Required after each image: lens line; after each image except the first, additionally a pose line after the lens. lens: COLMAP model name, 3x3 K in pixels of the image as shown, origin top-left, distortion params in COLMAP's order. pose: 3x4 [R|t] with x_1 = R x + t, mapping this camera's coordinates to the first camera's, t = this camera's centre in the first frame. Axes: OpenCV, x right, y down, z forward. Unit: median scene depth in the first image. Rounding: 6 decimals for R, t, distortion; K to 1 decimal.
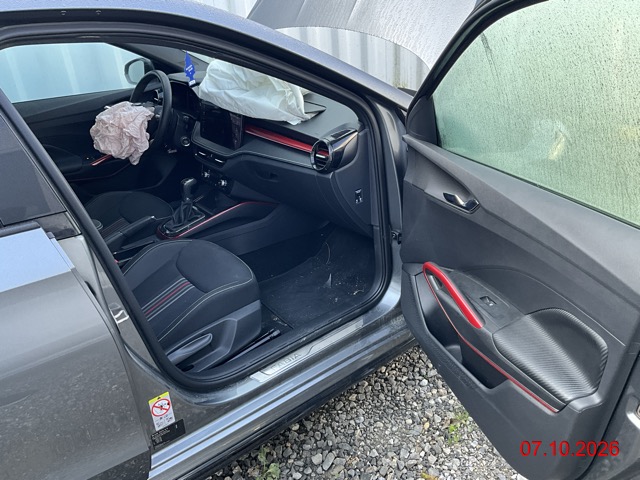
lens RADIAL K [[536.6, 0, 318.6], [0, 536.6, 240.8], [0, 0, 1]] dist [0.055082, -0.074891]
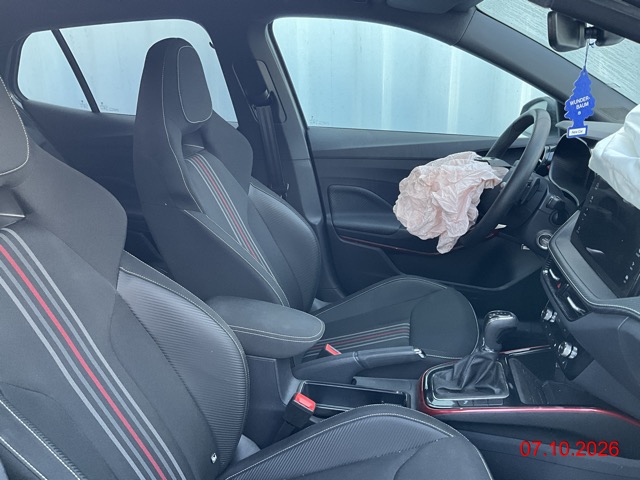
lens RADIAL K [[536.6, 0, 319.4], [0, 536.6, 236.3], [0, 0, 1]] dist [0.055082, -0.074891]
pose [[0.676392, 0.286667, -0.678465, -0.034806], [-0.365908, 0.930222, 0.028251, -0.128968], [0.639222, 0.229147, 0.734089, 0.486256]]
